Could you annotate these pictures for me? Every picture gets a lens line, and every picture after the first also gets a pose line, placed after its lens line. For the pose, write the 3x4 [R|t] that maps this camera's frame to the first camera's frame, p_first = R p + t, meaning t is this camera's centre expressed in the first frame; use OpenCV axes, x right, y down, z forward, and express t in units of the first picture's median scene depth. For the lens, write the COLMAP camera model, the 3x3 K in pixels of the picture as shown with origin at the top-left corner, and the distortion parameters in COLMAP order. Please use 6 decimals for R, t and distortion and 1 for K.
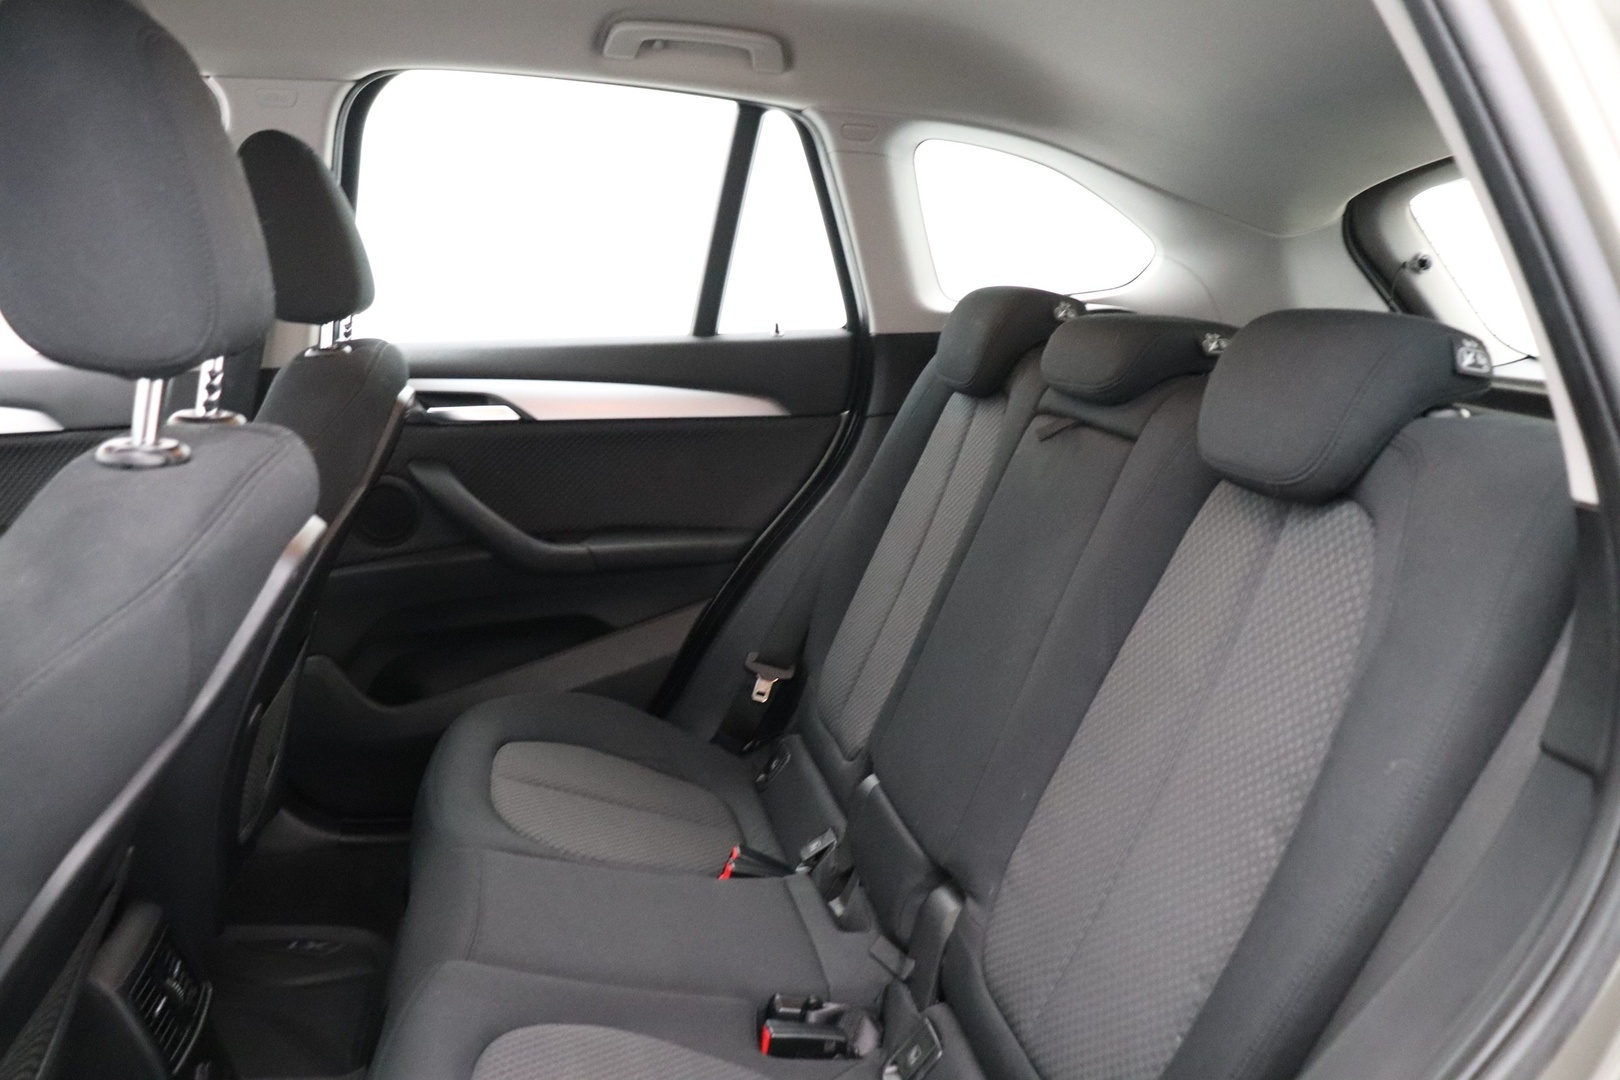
lens RADIAL K [[1368.1, 0, 810.0], [0, 1368.1, 540.0], [0, 0, 1]] dist [-0.173267, 0.181442]
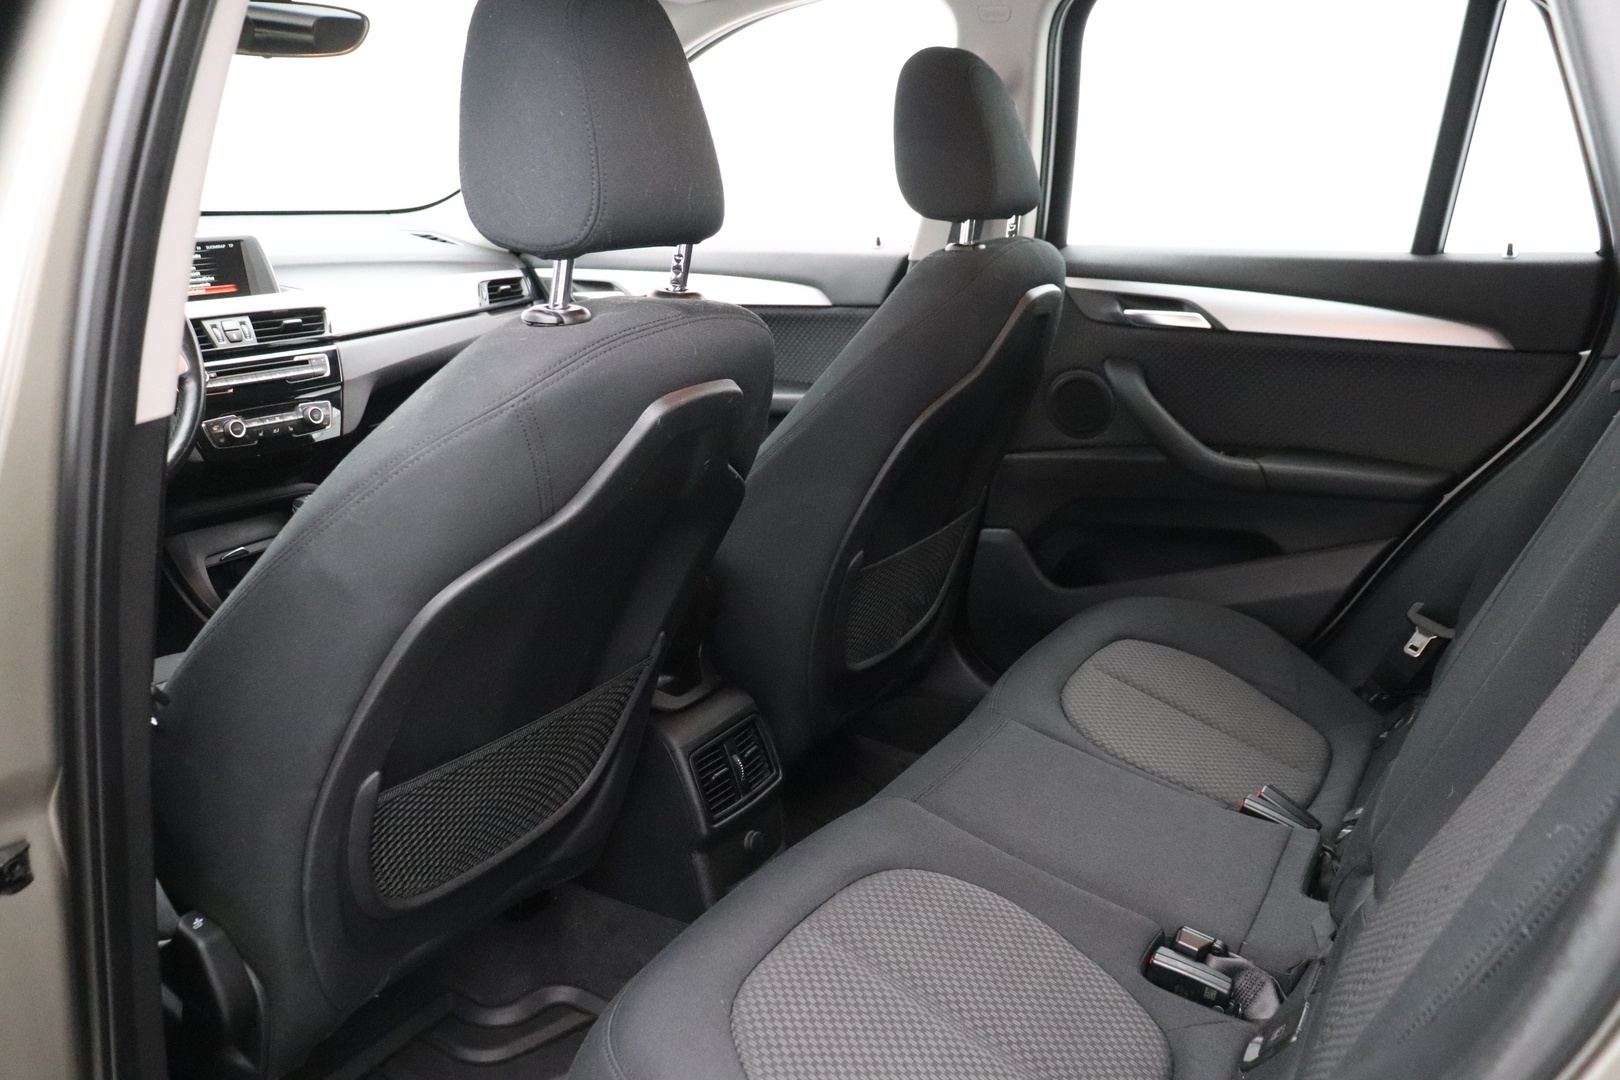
lens RADIAL K [[1368.1, 0, 810.0], [0, 1368.1, 540.0], [0, 0, 1]] dist [-0.173267, 0.181442]
pose [[0.743549, 0.166841, -0.647533, 0.232700], [-0.122410, 0.985971, 0.113480, -0.011056], [0.657382, -0.005114, 0.753540, 0.058143]]
